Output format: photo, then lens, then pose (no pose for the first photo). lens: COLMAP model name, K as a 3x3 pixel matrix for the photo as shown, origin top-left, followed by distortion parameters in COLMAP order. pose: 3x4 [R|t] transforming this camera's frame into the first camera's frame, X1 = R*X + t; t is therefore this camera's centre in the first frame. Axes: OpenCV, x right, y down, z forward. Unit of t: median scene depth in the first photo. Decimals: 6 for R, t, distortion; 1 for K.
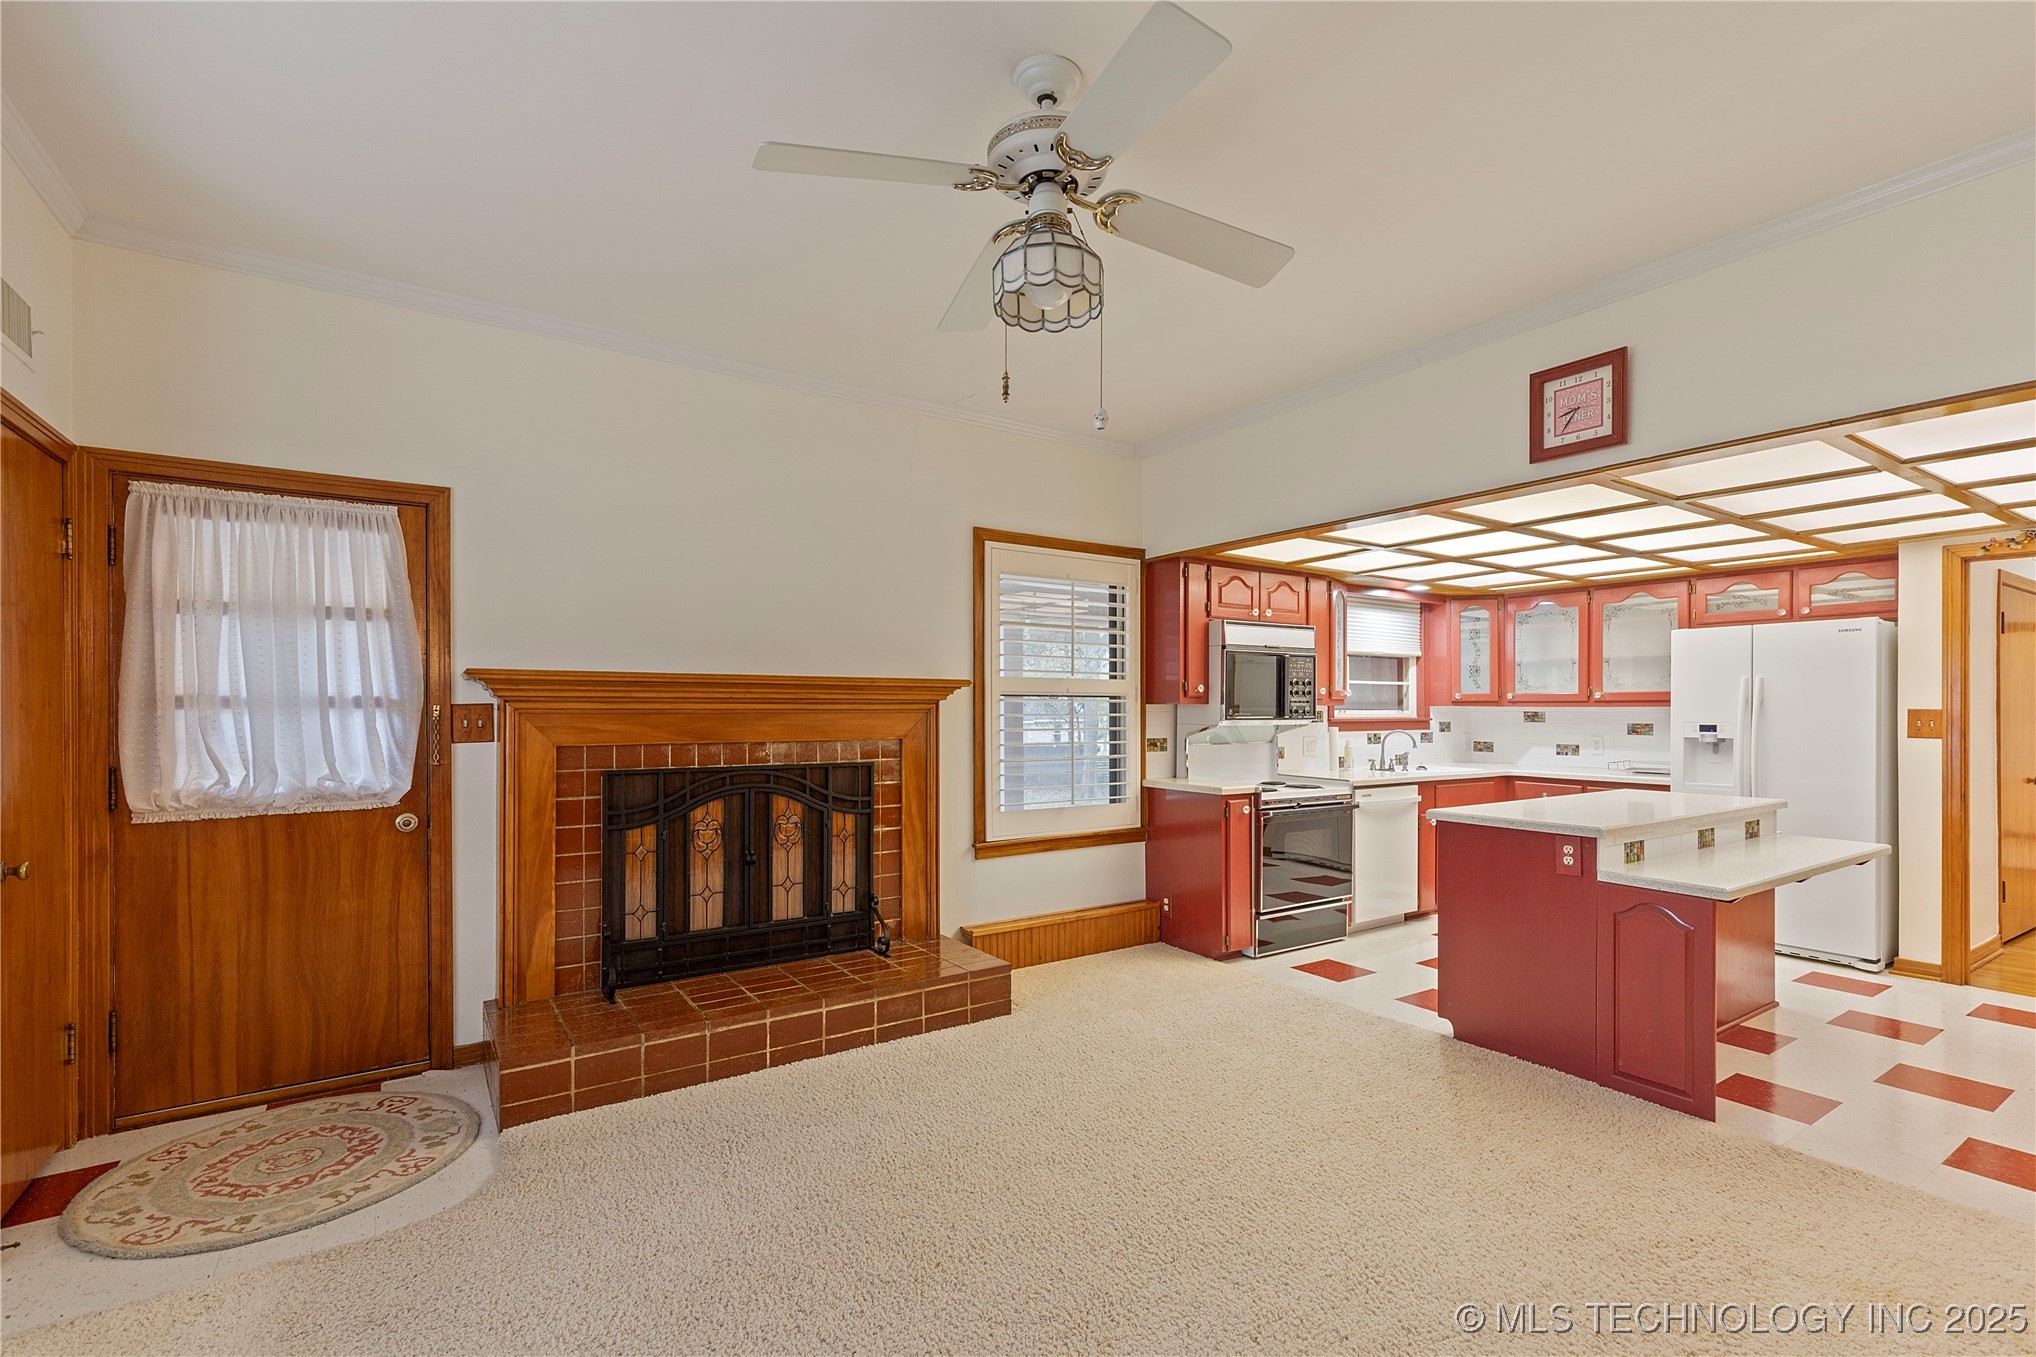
lens RADIAL K [[943.5, 0, 1047.8], [0, 943.5, 707.0], [0, 0, 1]] dist [0.009233, -0.001558]
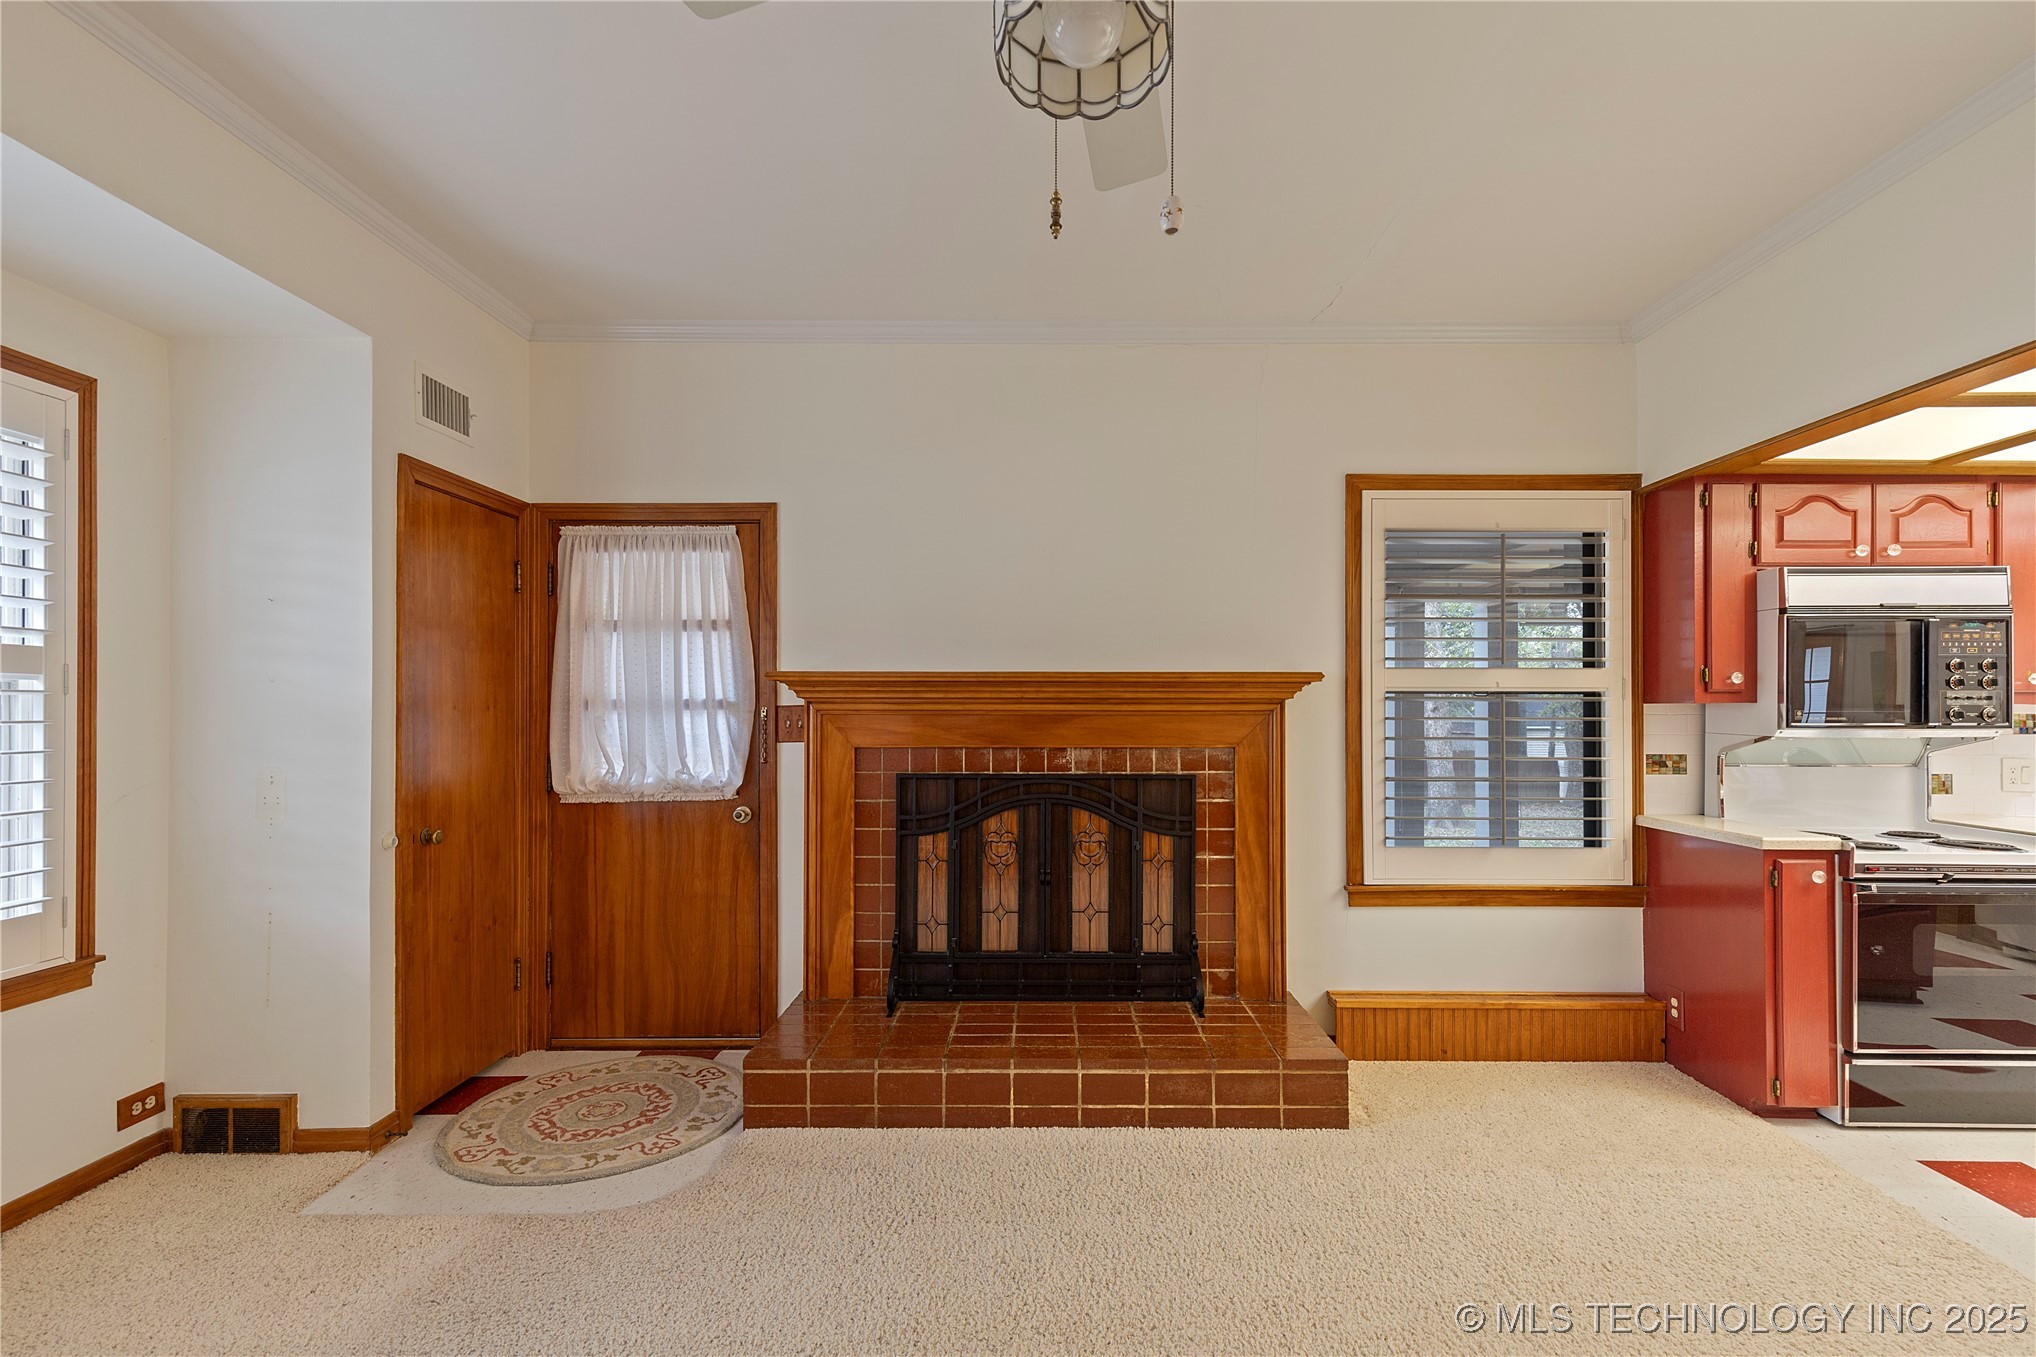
lens RADIAL K [[943.5, 0, 1006.8], [0, 943.5, 705.4], [0, 0, 1]] dist [0.009233, -0.001558]
pose [[0.815036, -0.004065, -0.579395, 0.182413], [0.000912, 0.999983, -0.005734, 0.002710], [0.579409, 0.004145, 0.815026, 0.267694]]
